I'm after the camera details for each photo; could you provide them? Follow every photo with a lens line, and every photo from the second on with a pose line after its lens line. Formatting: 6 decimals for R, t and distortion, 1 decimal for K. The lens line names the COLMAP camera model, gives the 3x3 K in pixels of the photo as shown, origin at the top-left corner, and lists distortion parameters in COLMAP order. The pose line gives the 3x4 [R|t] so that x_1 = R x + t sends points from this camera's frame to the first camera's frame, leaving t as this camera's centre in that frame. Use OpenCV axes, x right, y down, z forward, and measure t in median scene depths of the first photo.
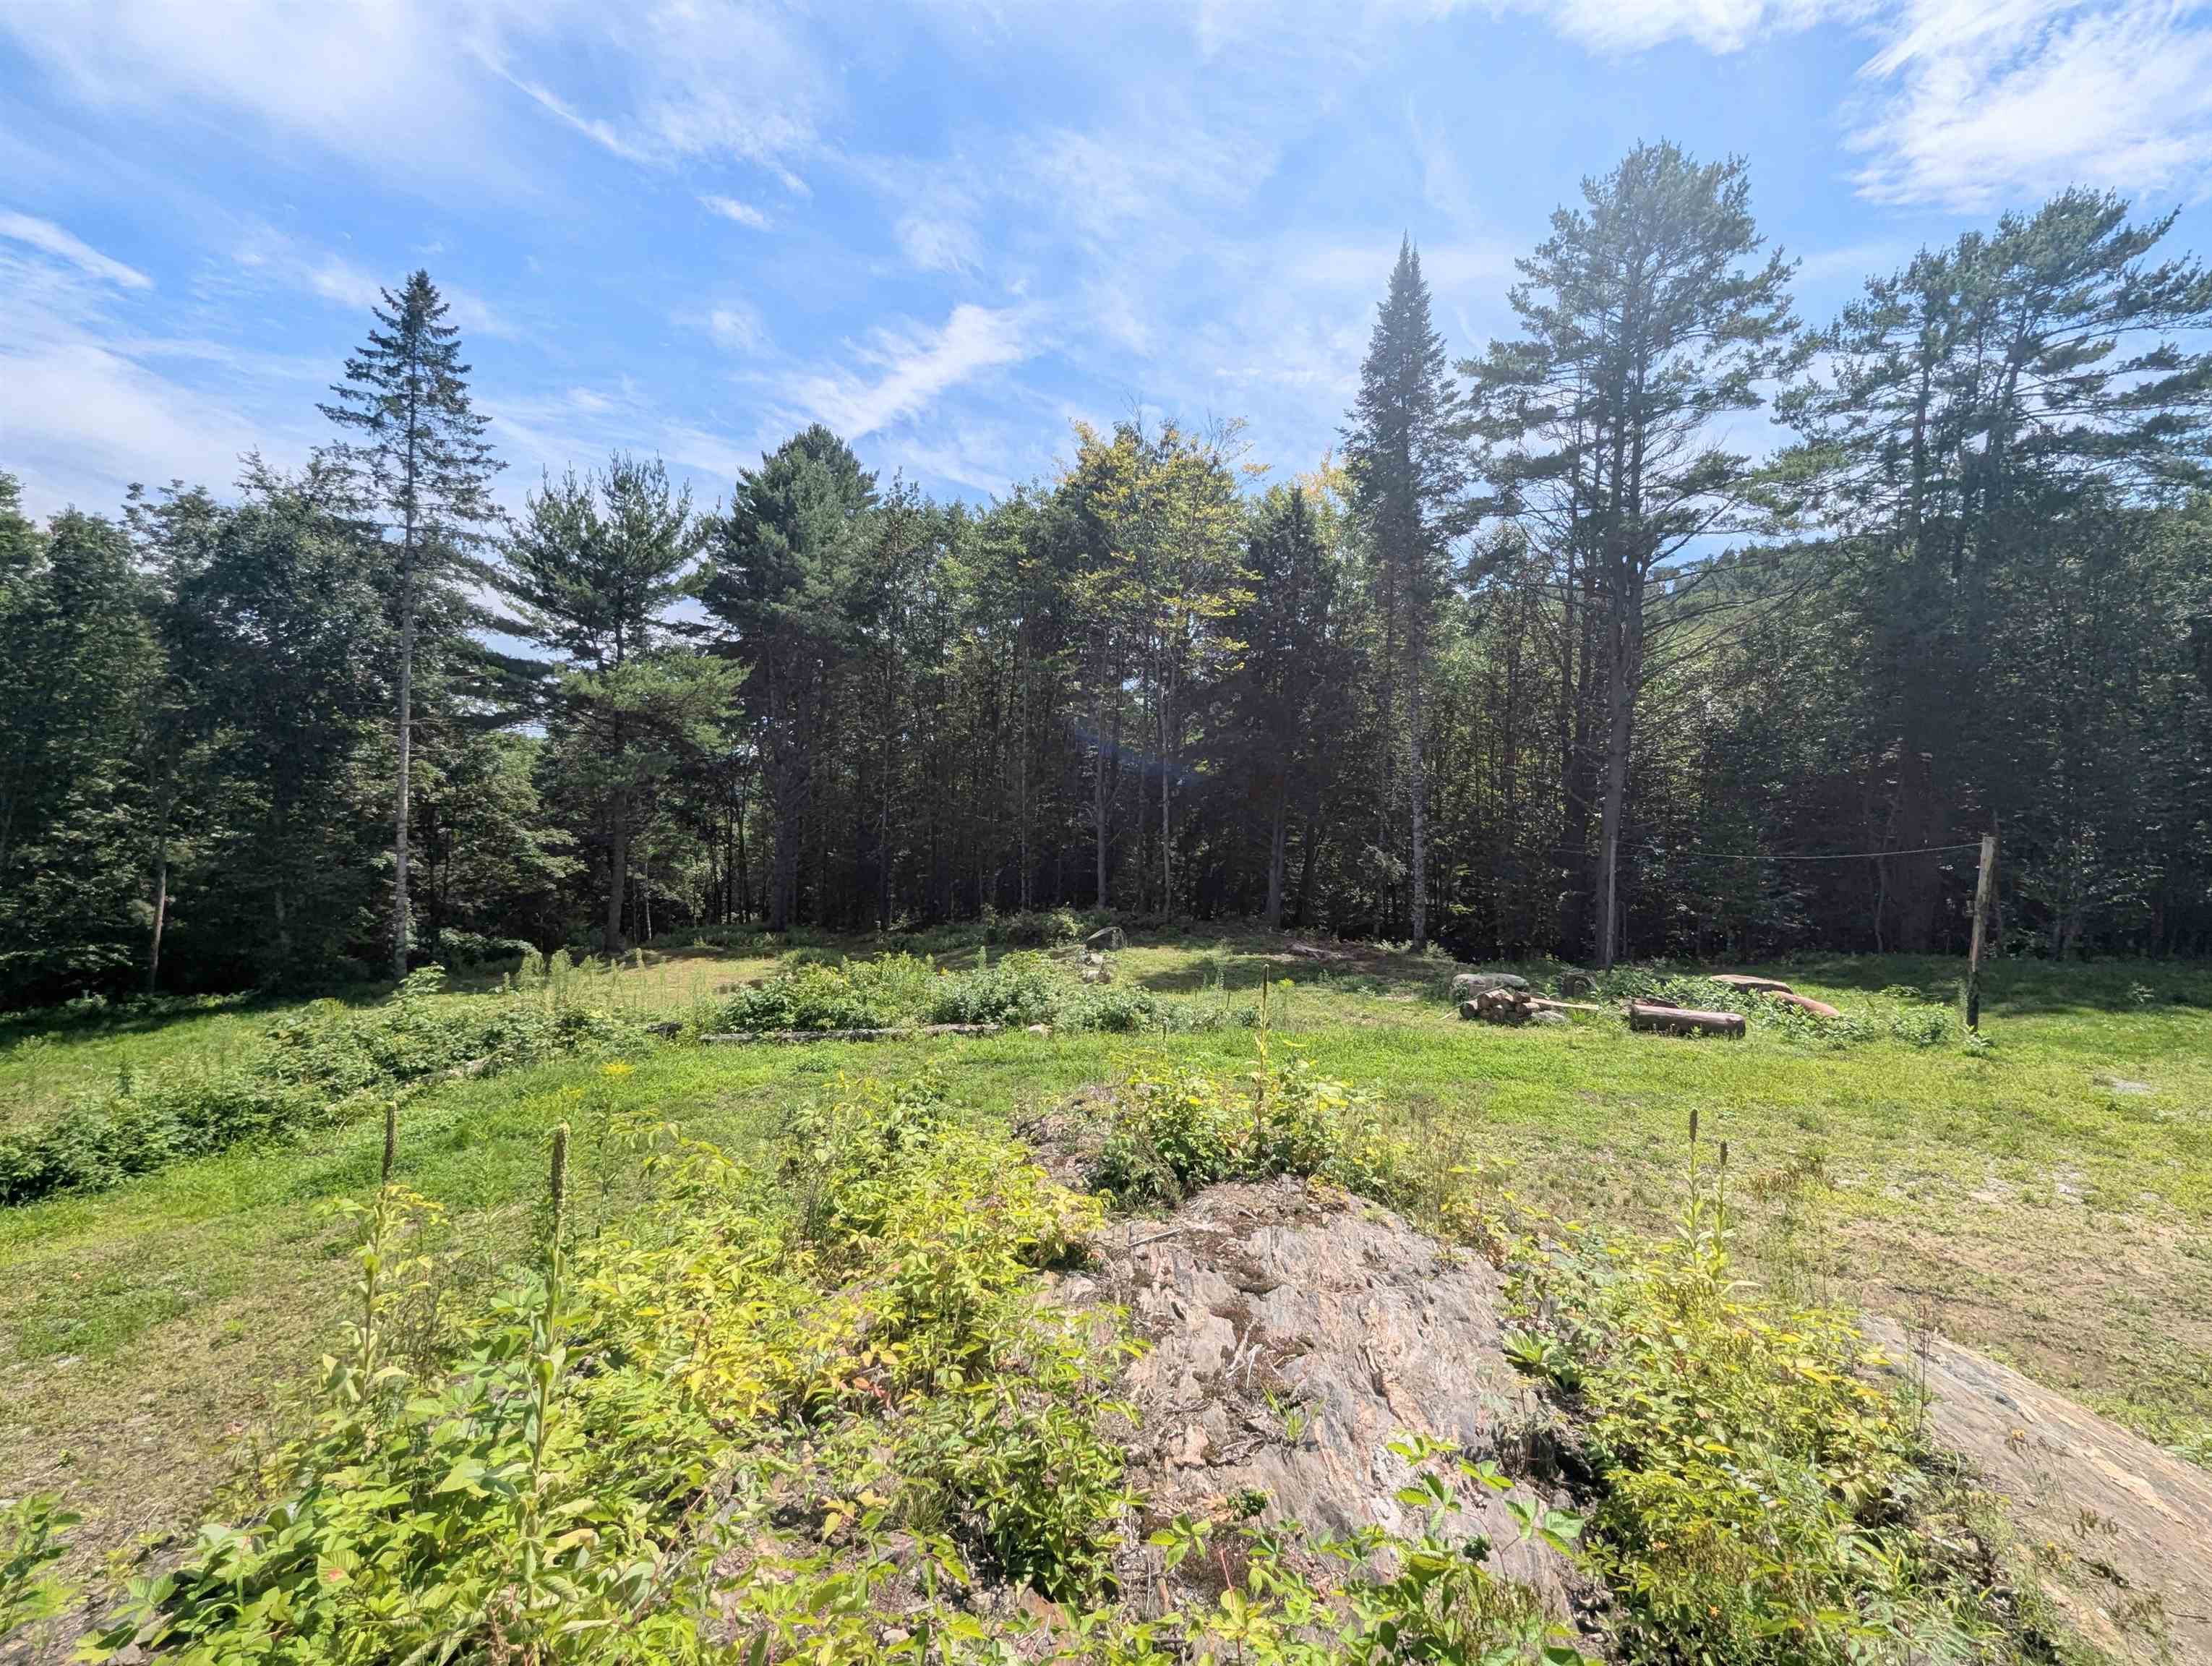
lens RADIAL K [[921.6, 0, 1162.7], [0, 921.6, 853.9], [0, 0, 1]] dist [0.002034, -0.001755]
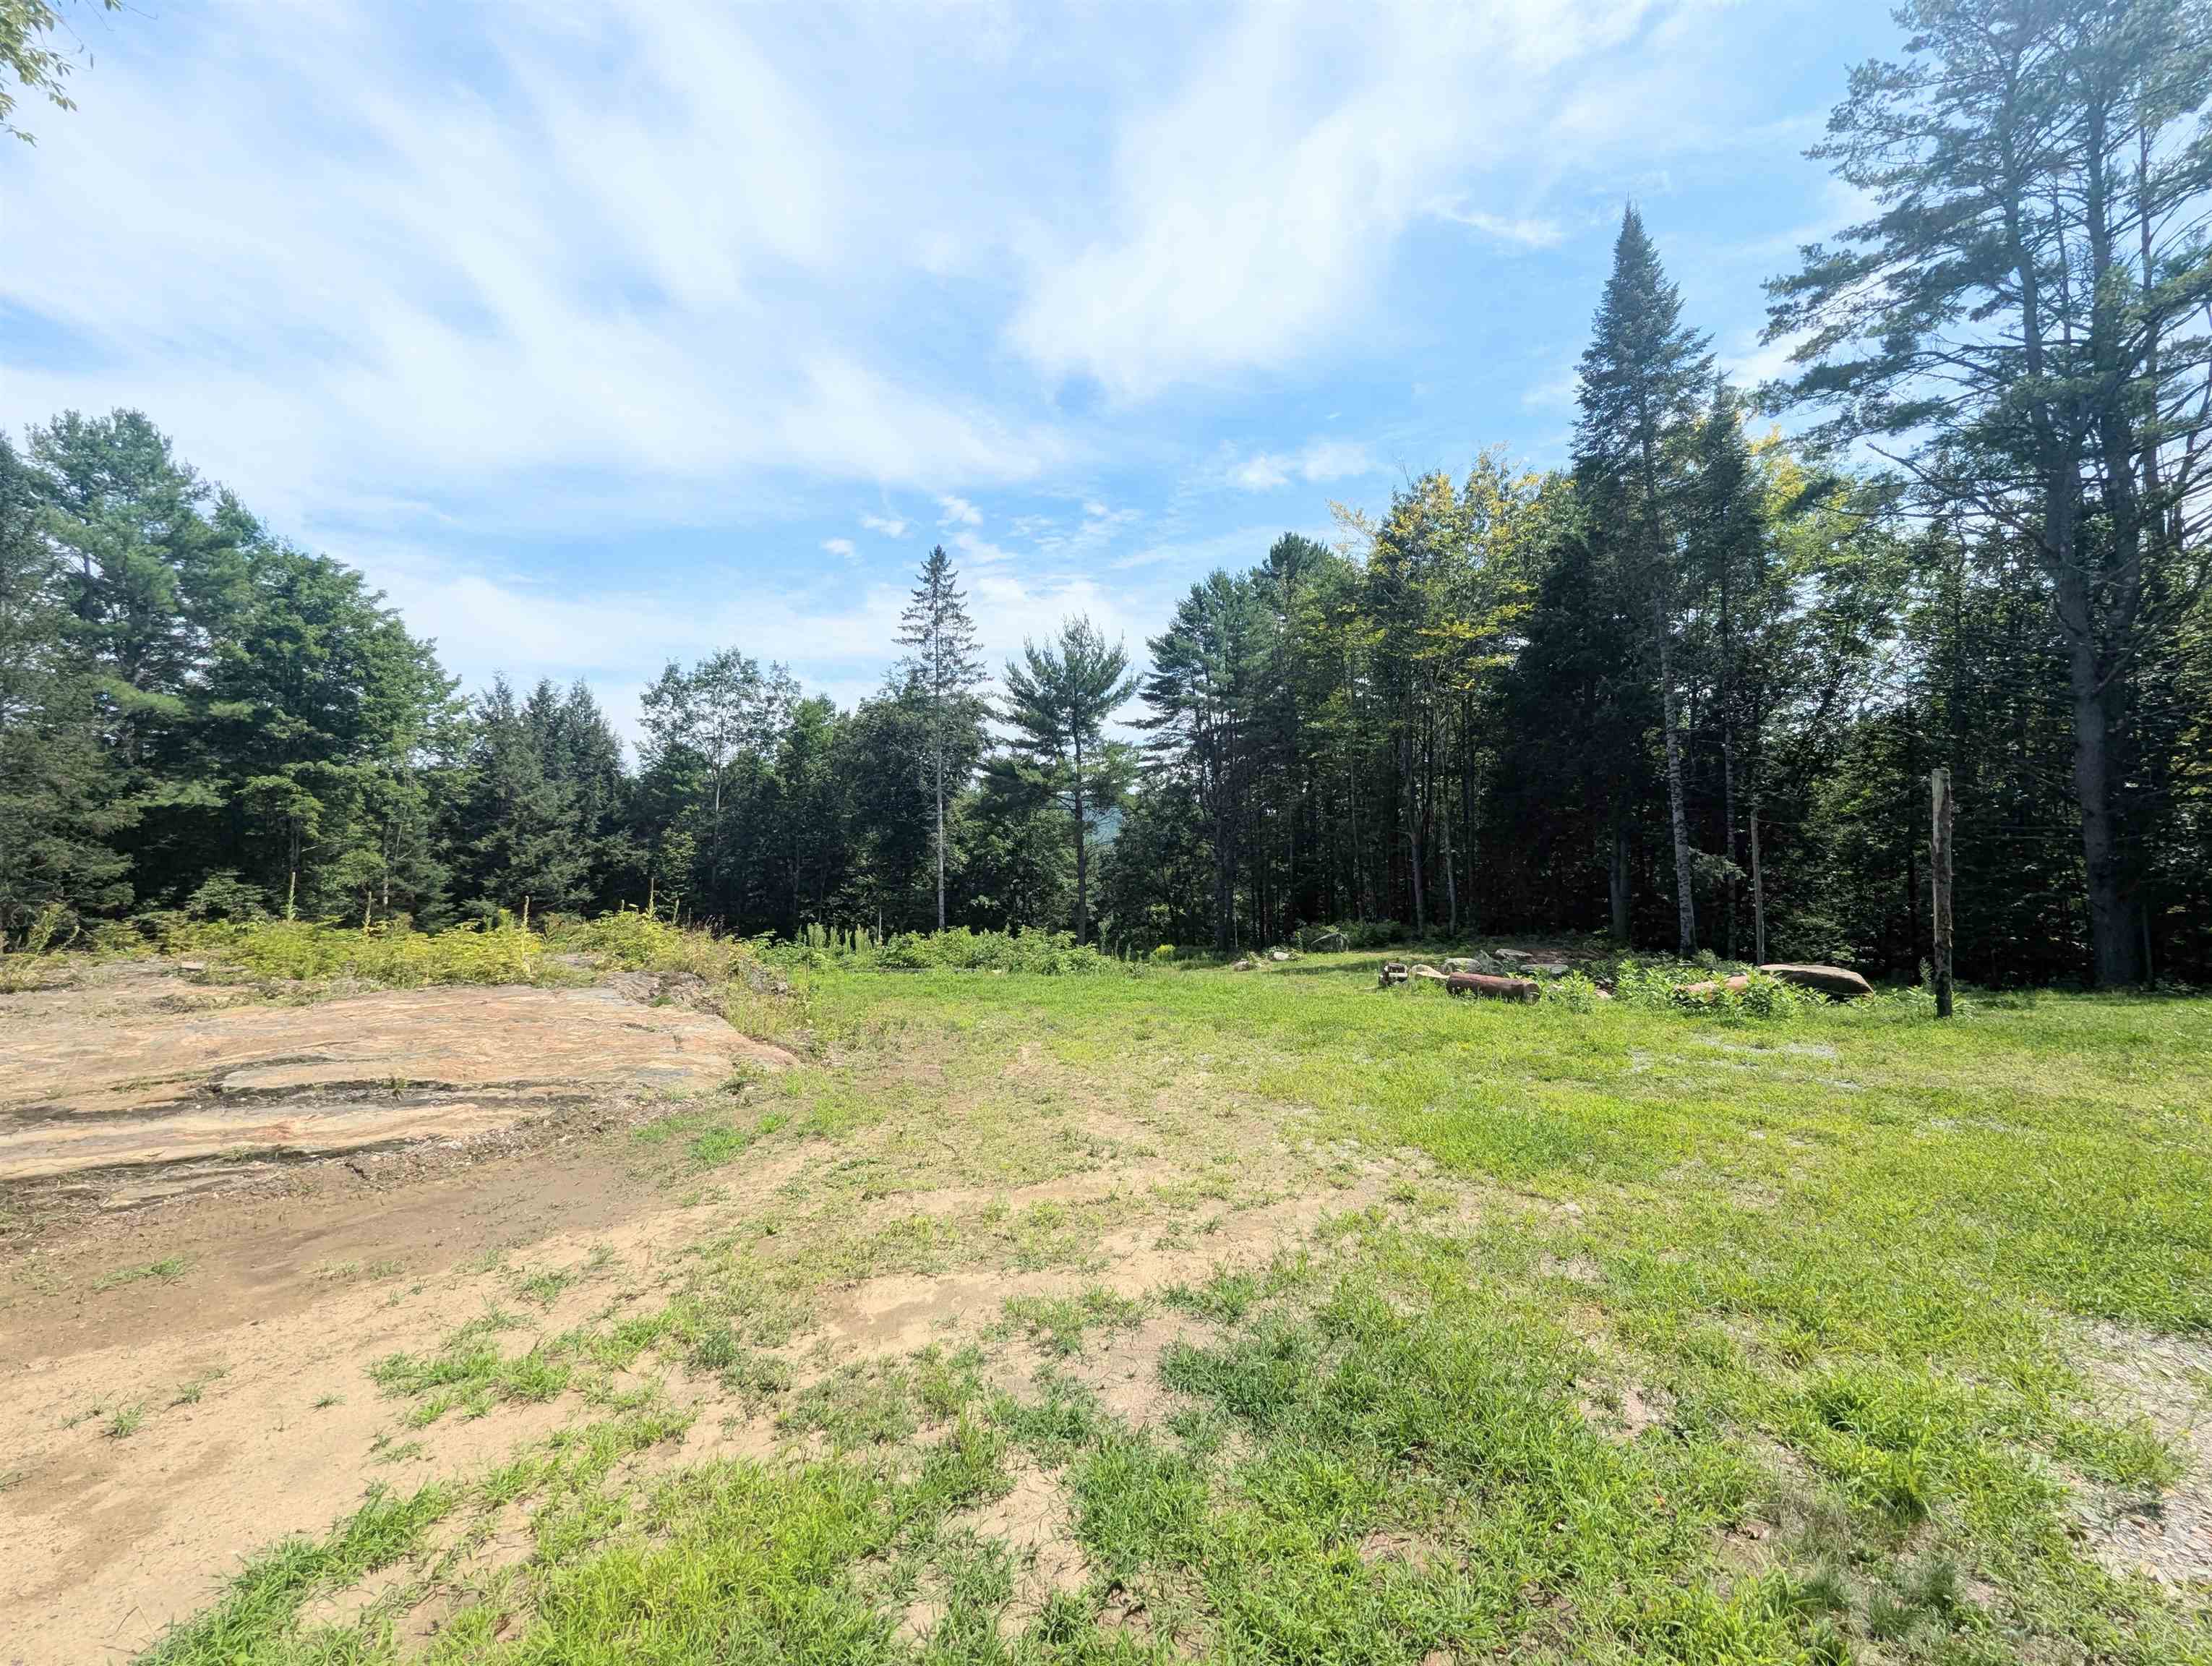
lens RADIAL K [[921.6, 0, 1109.0], [0, 921.6, 847.8], [0, 0, 1]] dist [0.002034, -0.001755]
pose [[0.740804, -0.066488, -0.668423, 0.769283], [0.026335, 0.997199, -0.070005, 0.060199], [0.671205, 0.034257, 0.740480, -0.020586]]
